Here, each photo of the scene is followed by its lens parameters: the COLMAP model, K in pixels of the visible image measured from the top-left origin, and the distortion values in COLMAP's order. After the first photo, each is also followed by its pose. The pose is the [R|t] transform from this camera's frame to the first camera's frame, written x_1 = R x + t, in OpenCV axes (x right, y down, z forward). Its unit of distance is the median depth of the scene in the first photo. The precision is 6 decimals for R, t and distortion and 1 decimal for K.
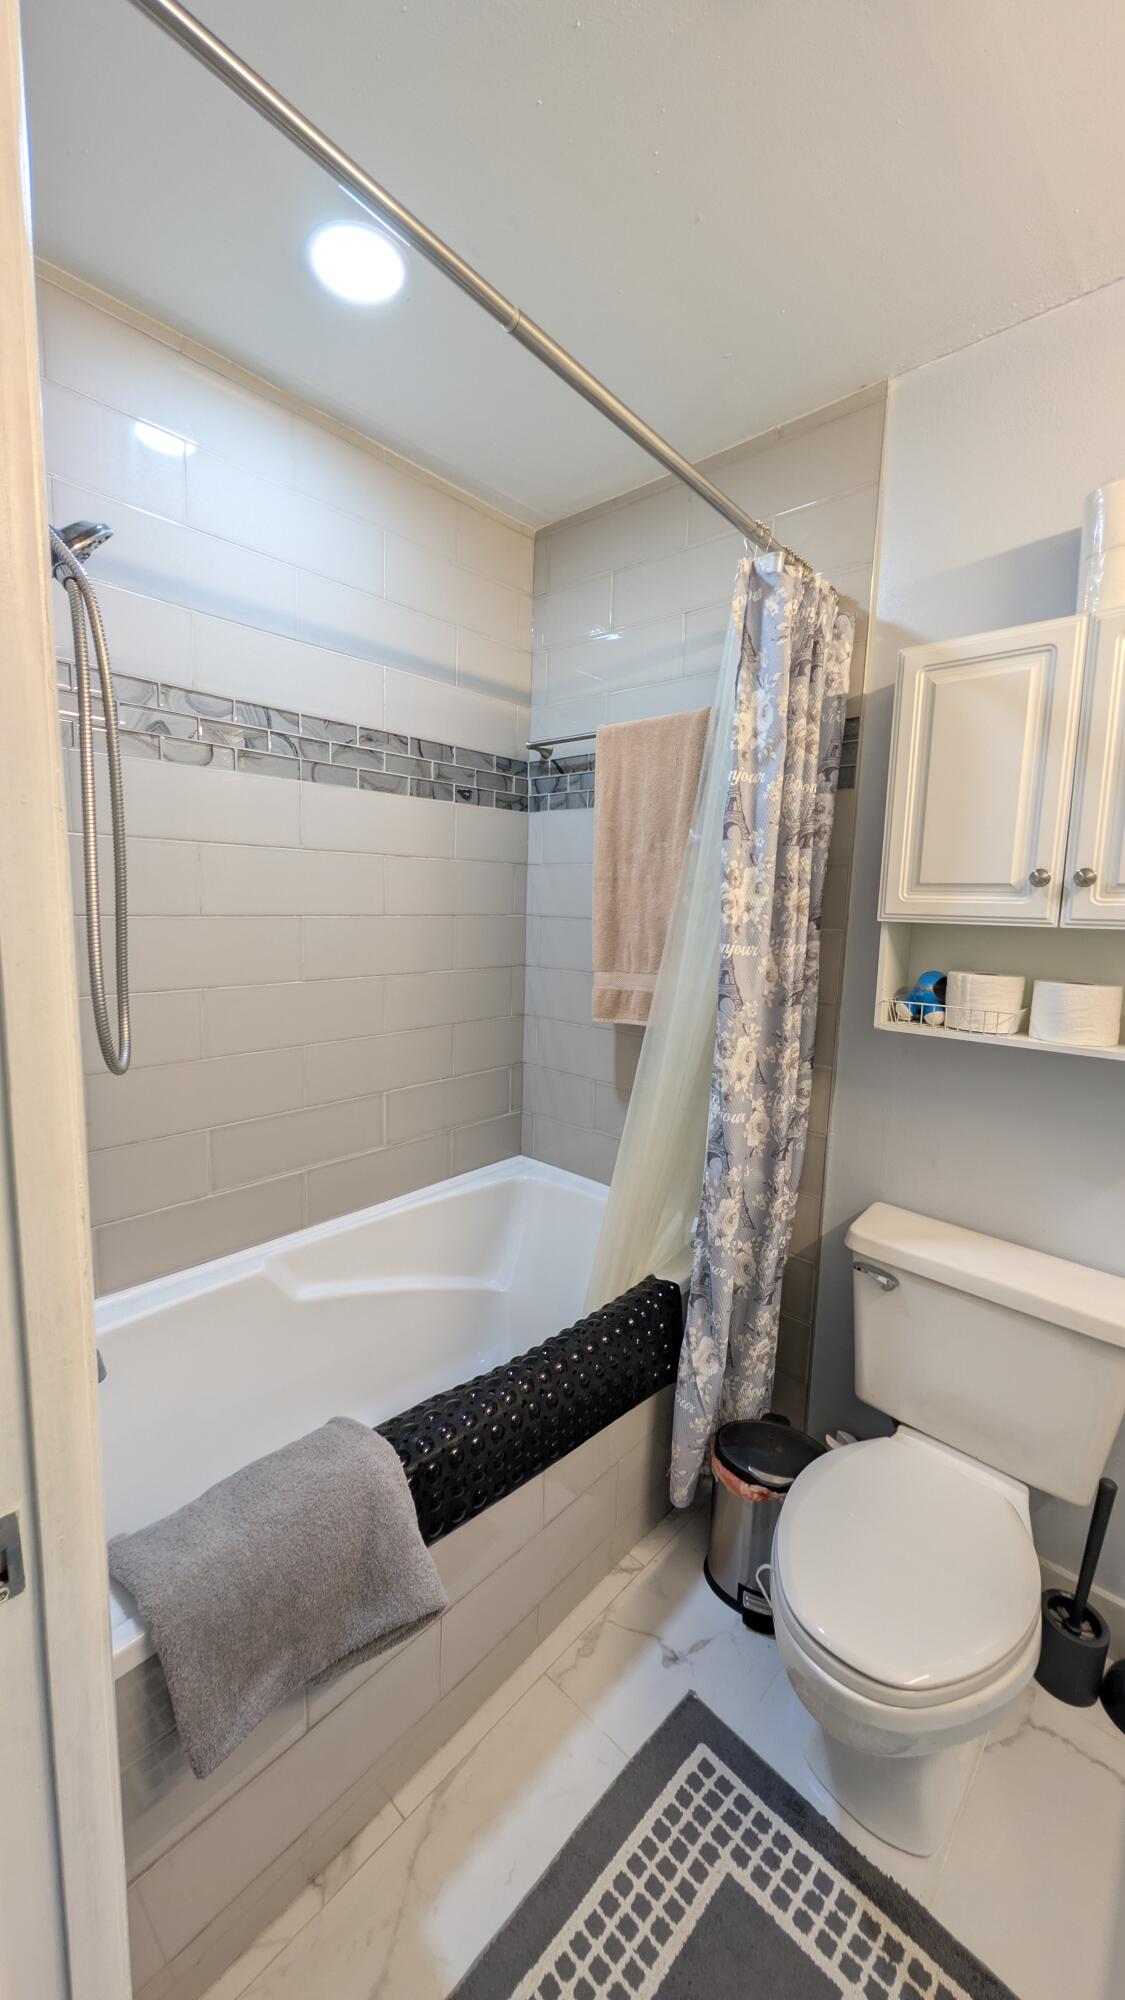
lens RADIAL K [[756.9, 0, 564.1], [0, 756.9, 995.5], [0, 0, 1]] dist [0.000796, 0.000232]
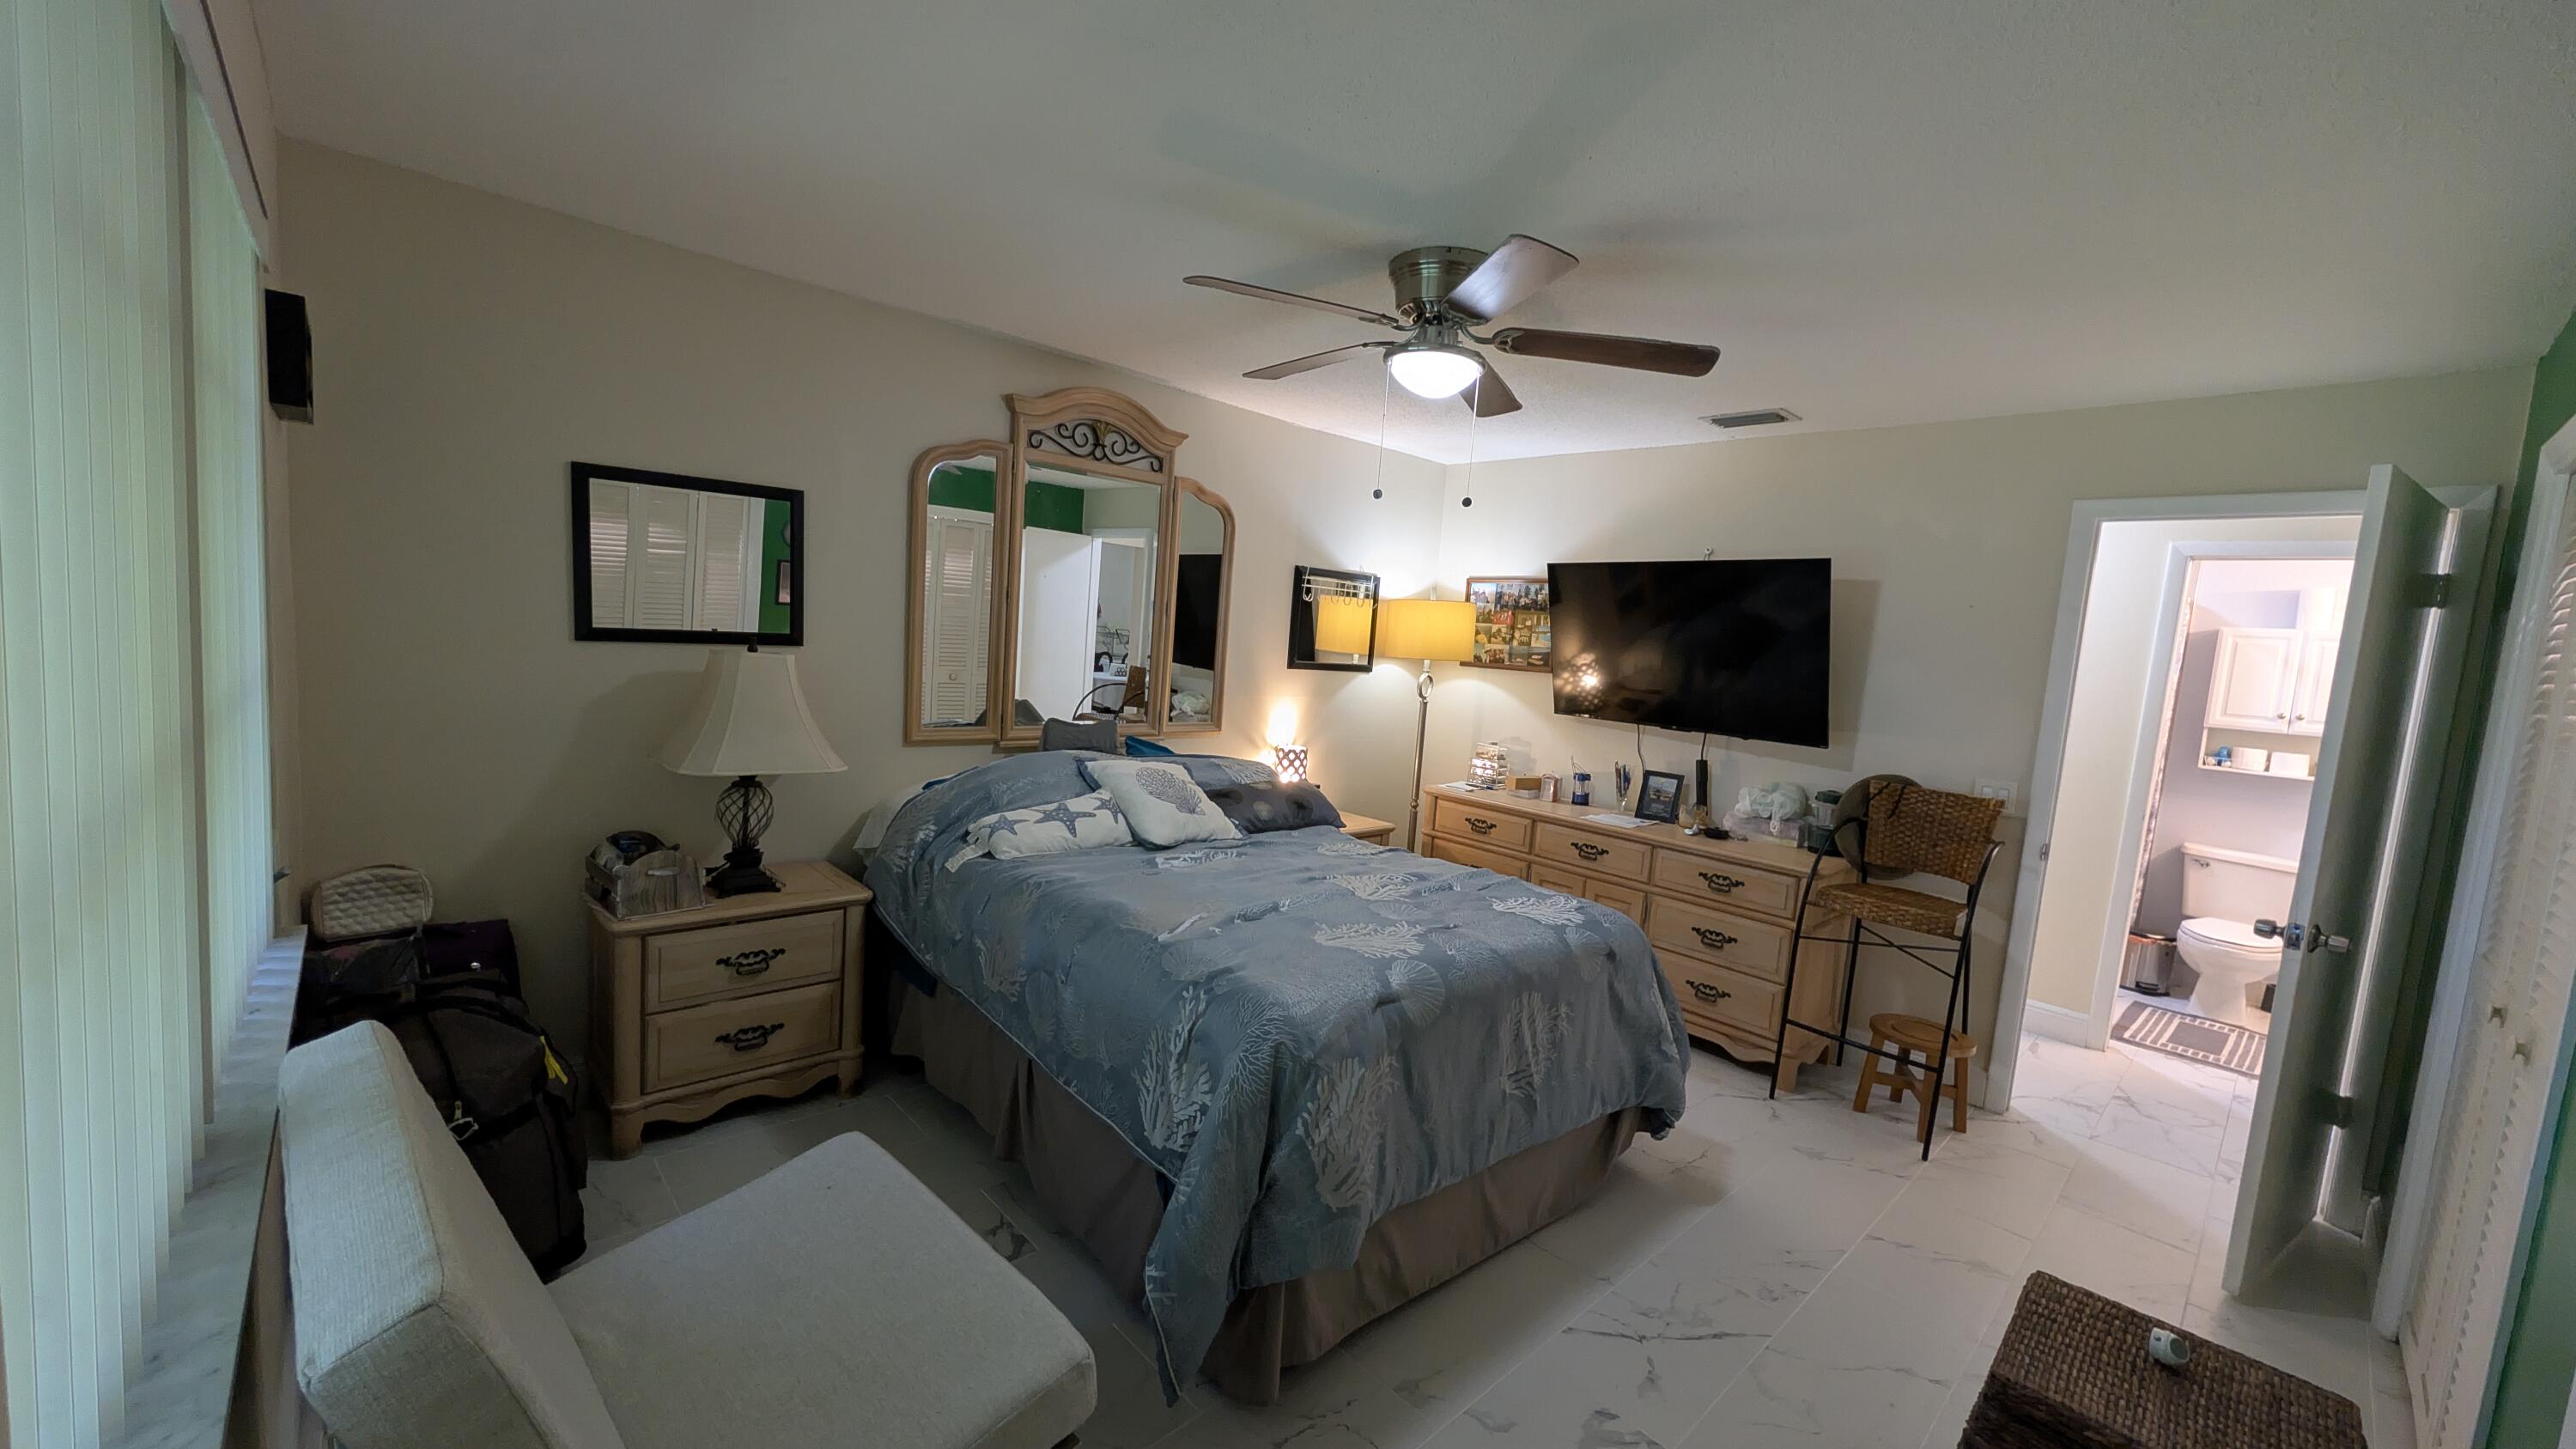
lens RADIAL K [[960.7, 0, 1288.0], [0, 960.7, 724.5], [0, 0, 1]] dist [-0.000194, 0.000147]
pose [[0.997119, 0.063961, -0.040774, -2.742044], [-0.065564, 0.997076, -0.039264, 0.247097], [0.038144, 0.041824, 0.998397, -2.570009]]
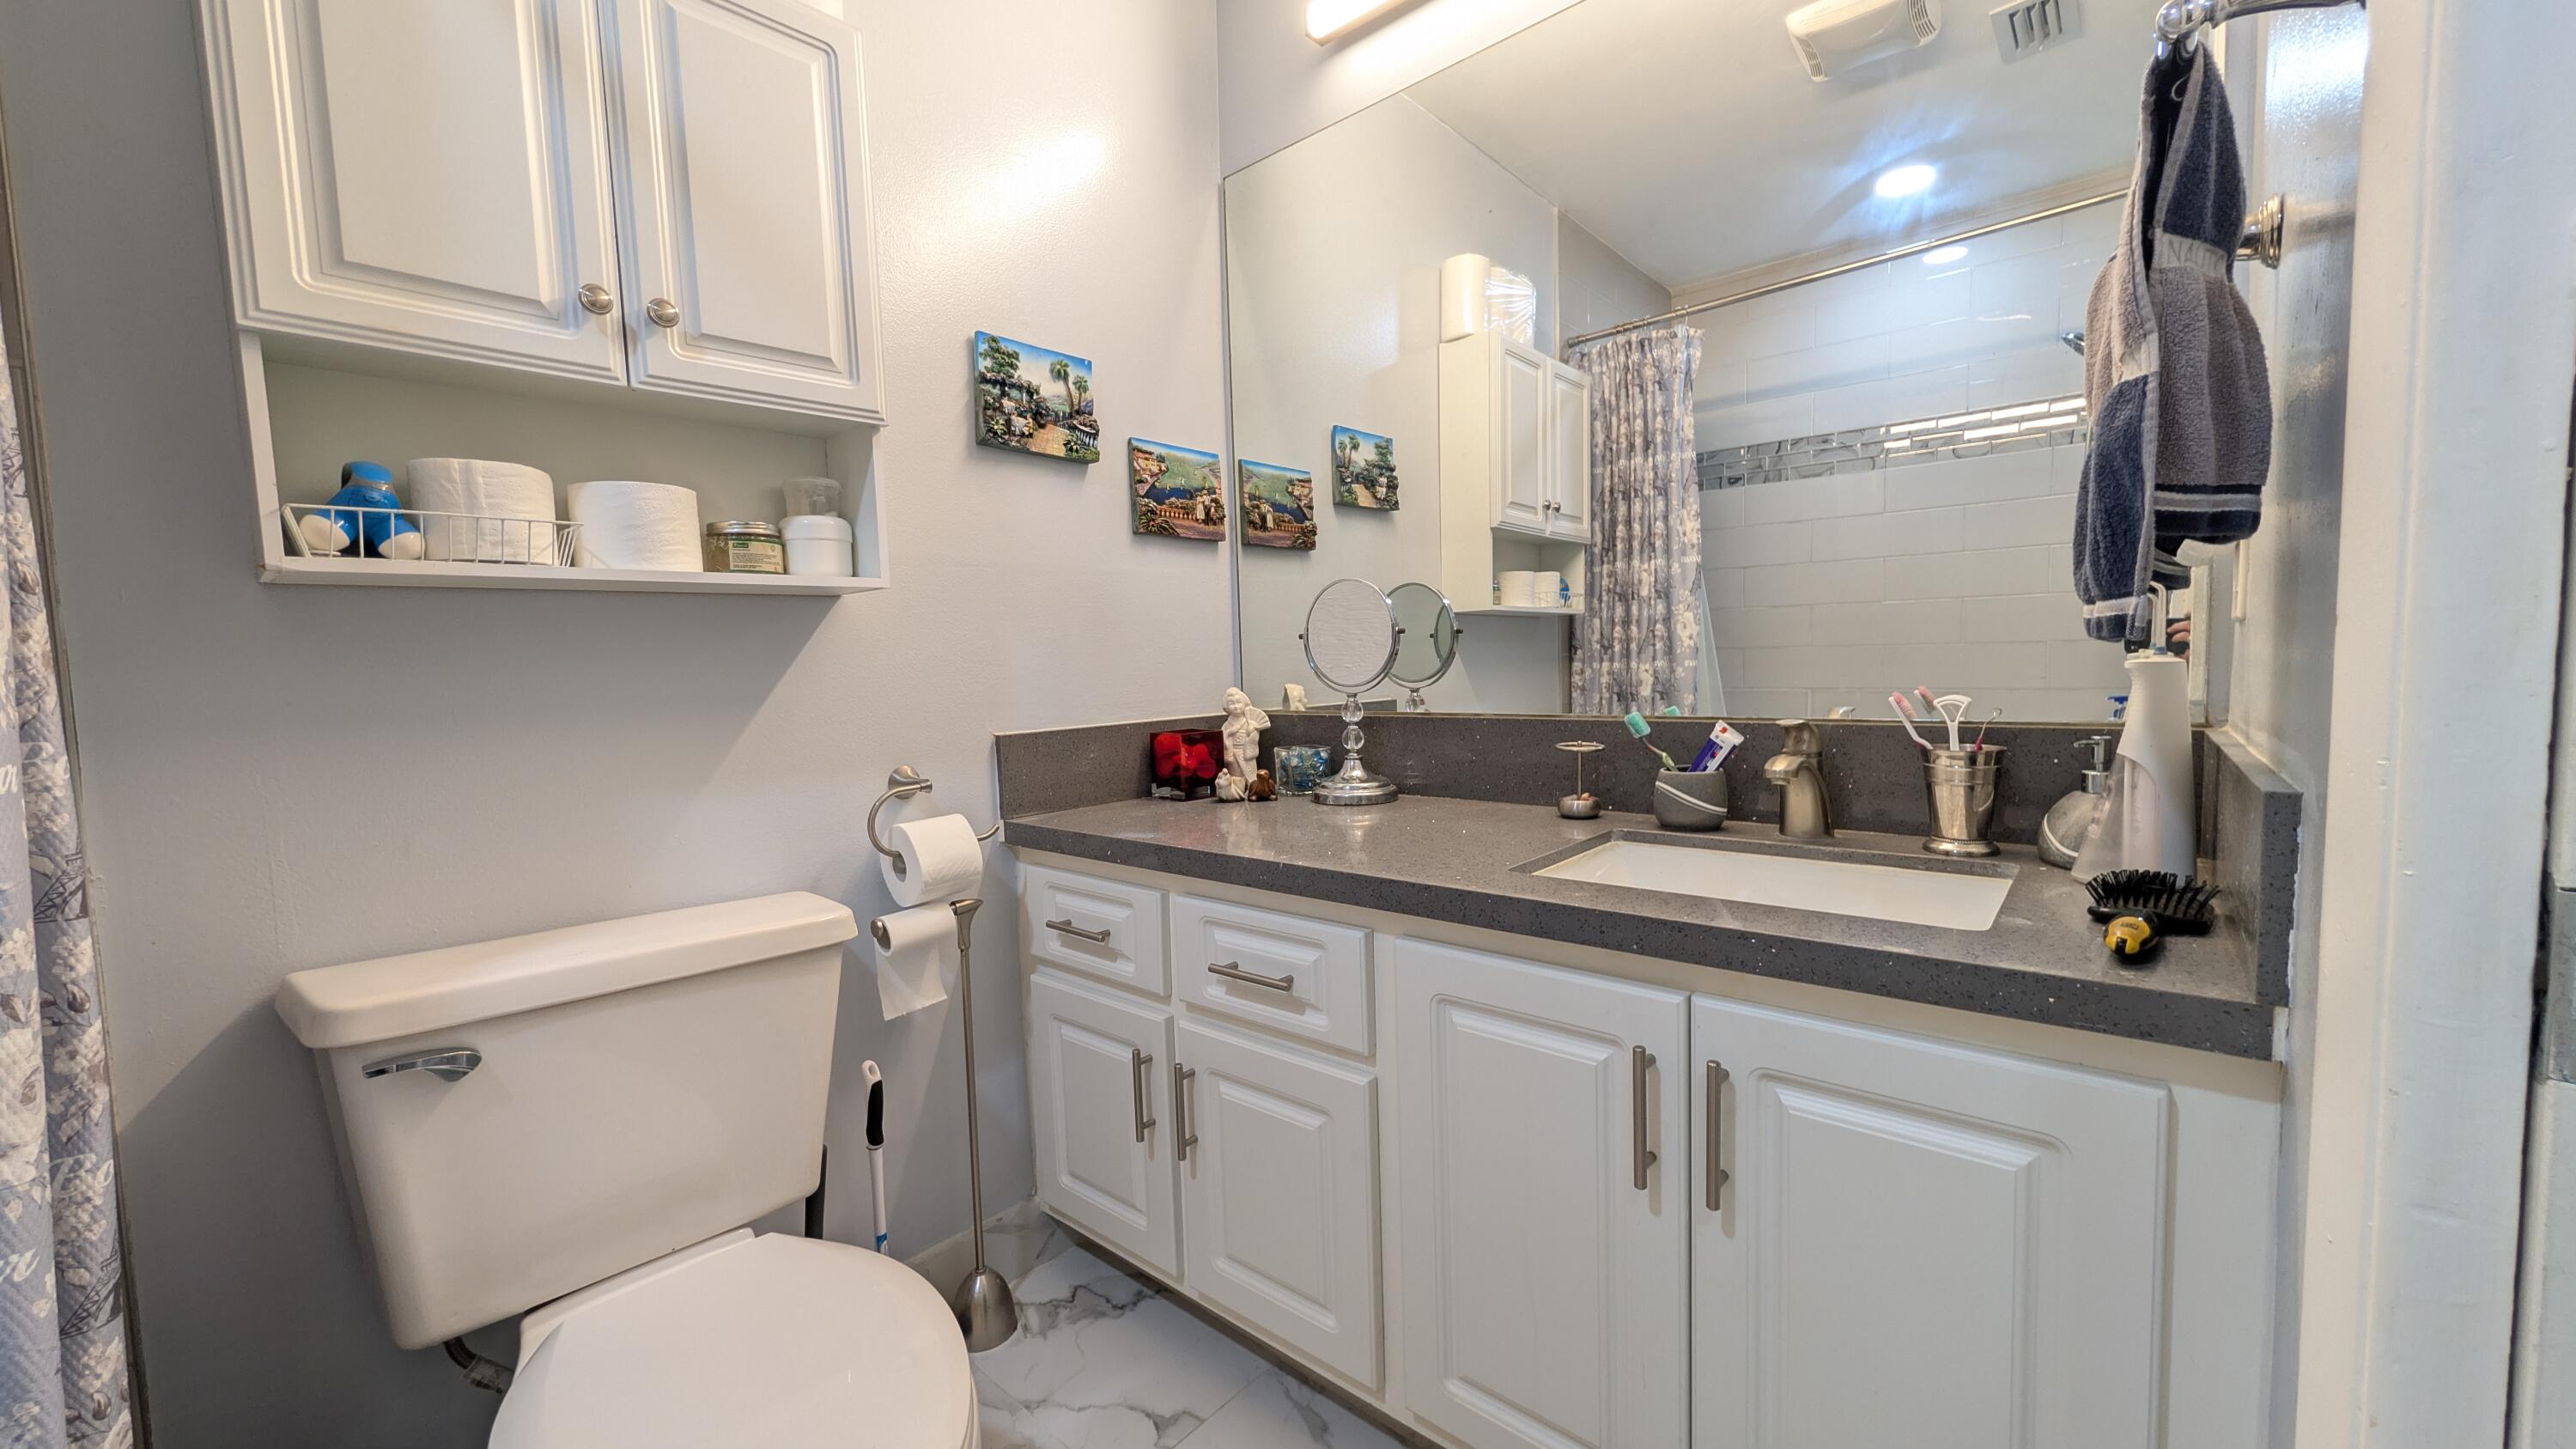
lens RADIAL K [[975.1, 0, 1280.5], [0, 975.1, 727.0], [0, 0, 1]] dist [0.000796, 0.000232]
pose [[-0.072830, -0.092482, 0.993047, -0.246117], [0.160677, 0.981597, 0.103199, 0.187091], [-0.984316, 0.167075, -0.056630, 0.469714]]
